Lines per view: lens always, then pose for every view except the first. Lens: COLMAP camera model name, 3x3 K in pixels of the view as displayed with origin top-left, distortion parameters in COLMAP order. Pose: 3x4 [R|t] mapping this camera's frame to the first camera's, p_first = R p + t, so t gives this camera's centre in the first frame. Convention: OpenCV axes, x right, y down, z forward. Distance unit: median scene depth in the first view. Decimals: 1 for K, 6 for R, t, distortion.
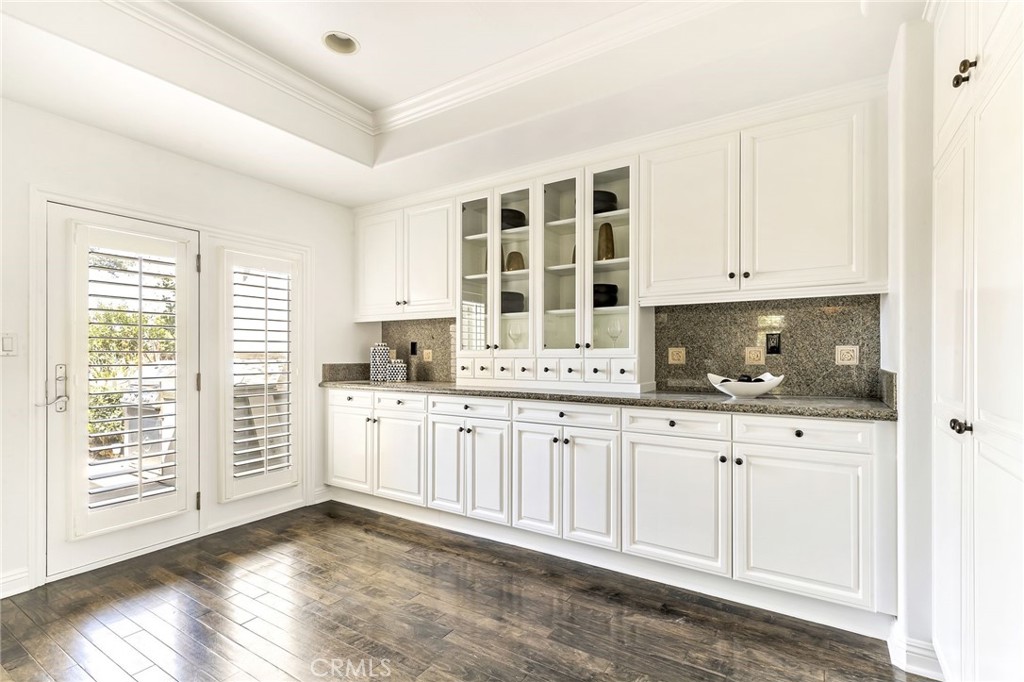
lens RADIAL K [[490.1, 0, 516.6], [0, 490.1, 348.3], [0, 0, 1]] dist [0.001027, -0.001131]
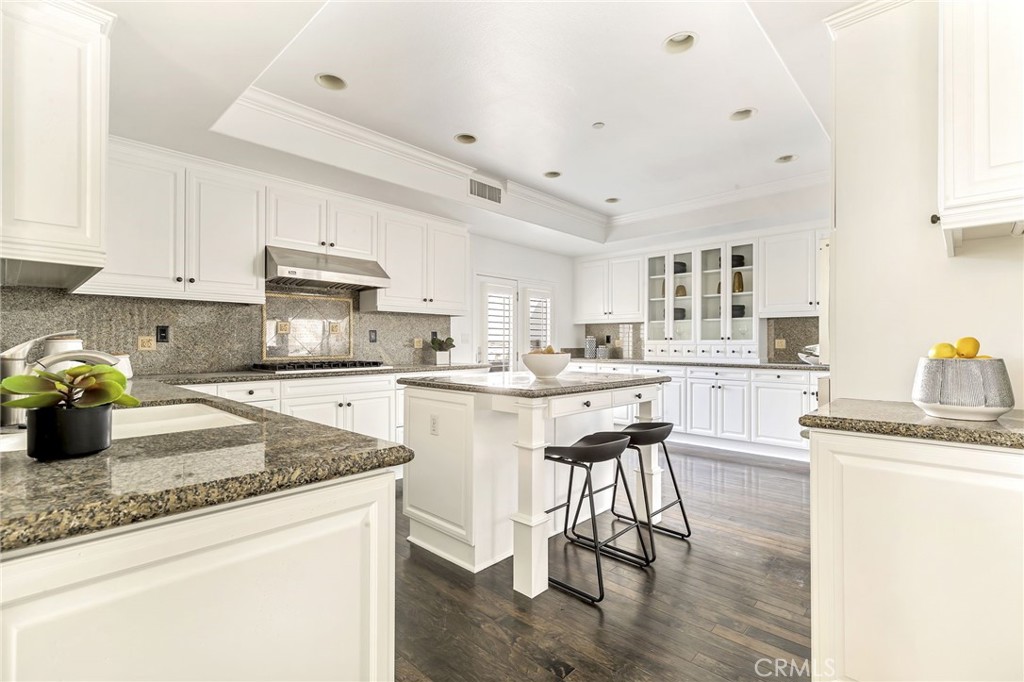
lens RADIAL K [[472.4, 0, 513.2], [0, 472.4, 335.5], [0, 0, 1]] dist [-0.001168, -0.000298]
pose [[0.982376, -0.000944, -0.186915, -0.313752], [0.000212, 0.999992, -0.003937, -0.008890], [0.186917, 0.003828, 0.982368, -0.892418]]
